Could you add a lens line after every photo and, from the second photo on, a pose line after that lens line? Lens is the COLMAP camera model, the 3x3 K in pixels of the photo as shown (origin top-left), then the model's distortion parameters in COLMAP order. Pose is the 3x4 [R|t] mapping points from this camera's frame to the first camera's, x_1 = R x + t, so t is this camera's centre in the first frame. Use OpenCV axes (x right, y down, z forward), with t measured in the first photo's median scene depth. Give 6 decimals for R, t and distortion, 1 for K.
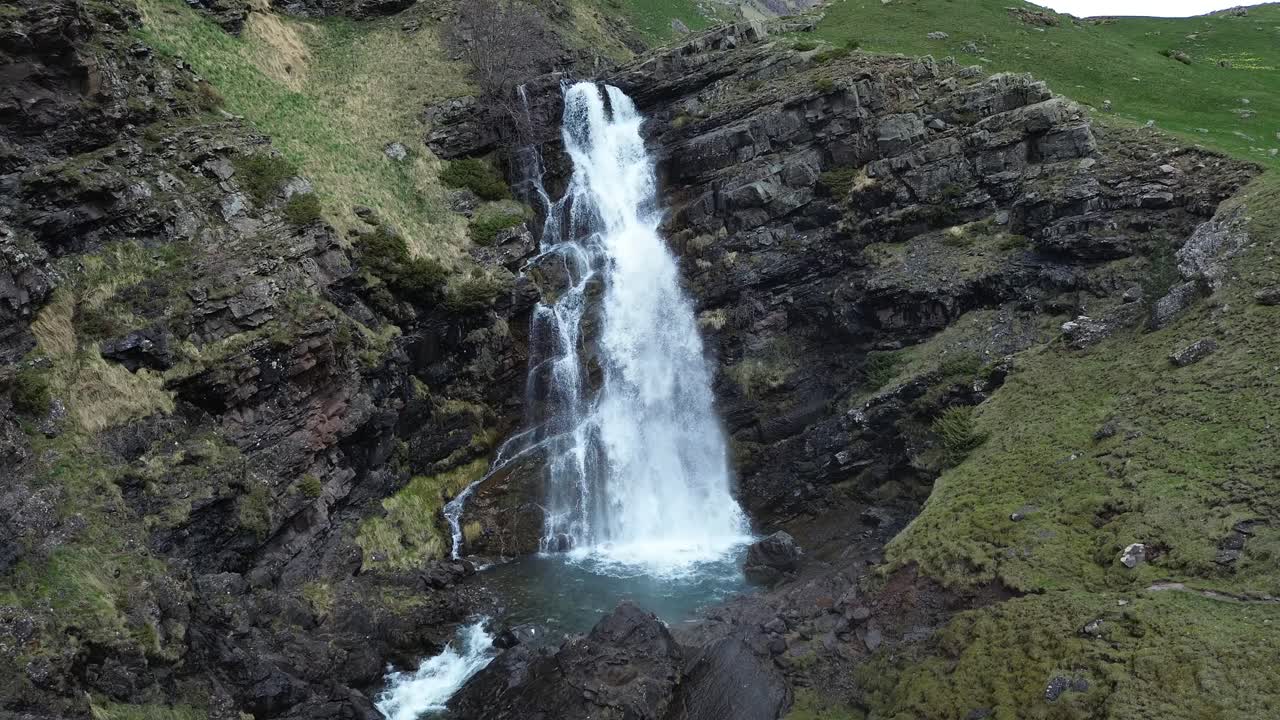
lens RADIAL K [[943.0, 0, 640.0], [0, 943.0, 360.0], [0, 0, 1]] dist [0.014569, -0.000926]
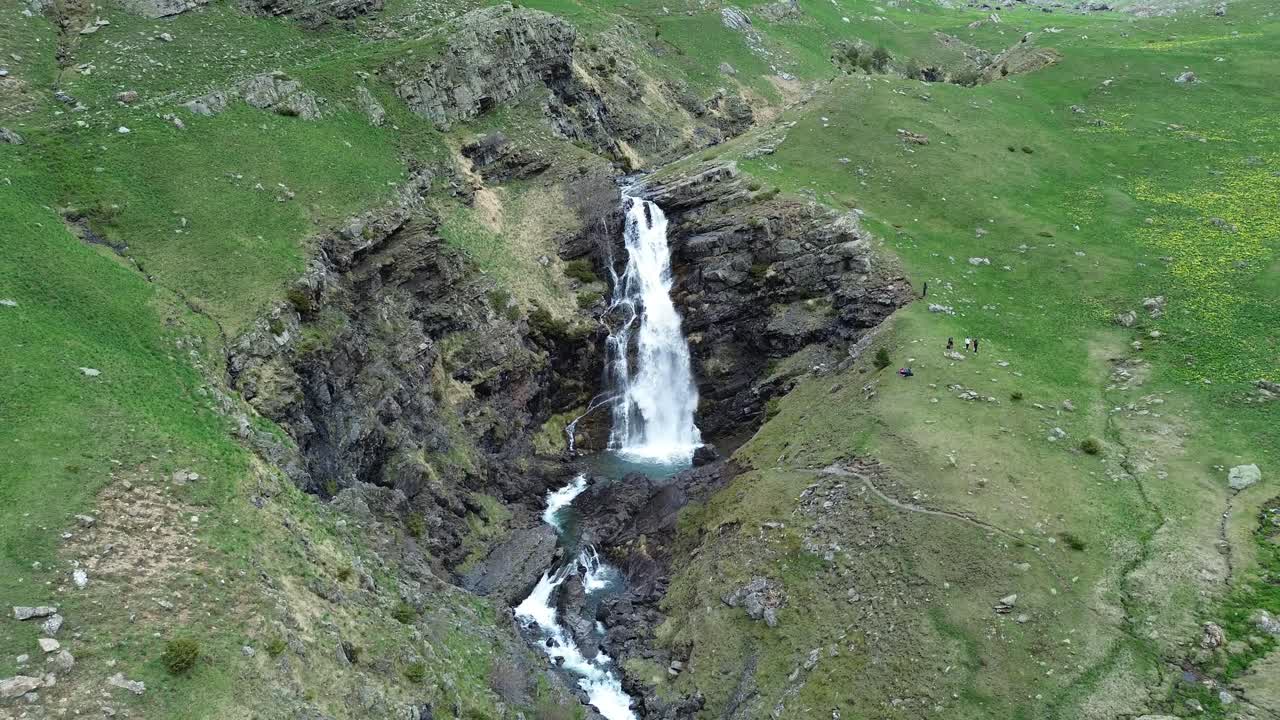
lens RADIAL K [[943.0, 0, 640.0], [0, 943.0, 360.0], [0, 0, 1]] dist [0.014569, -0.000926]
pose [[0.994332, 0.026232, -0.103034, 0.187178], [-0.013672, 0.992587, 0.120766, -0.264973], [0.105438, -0.118673, 0.987319, -1.132909]]
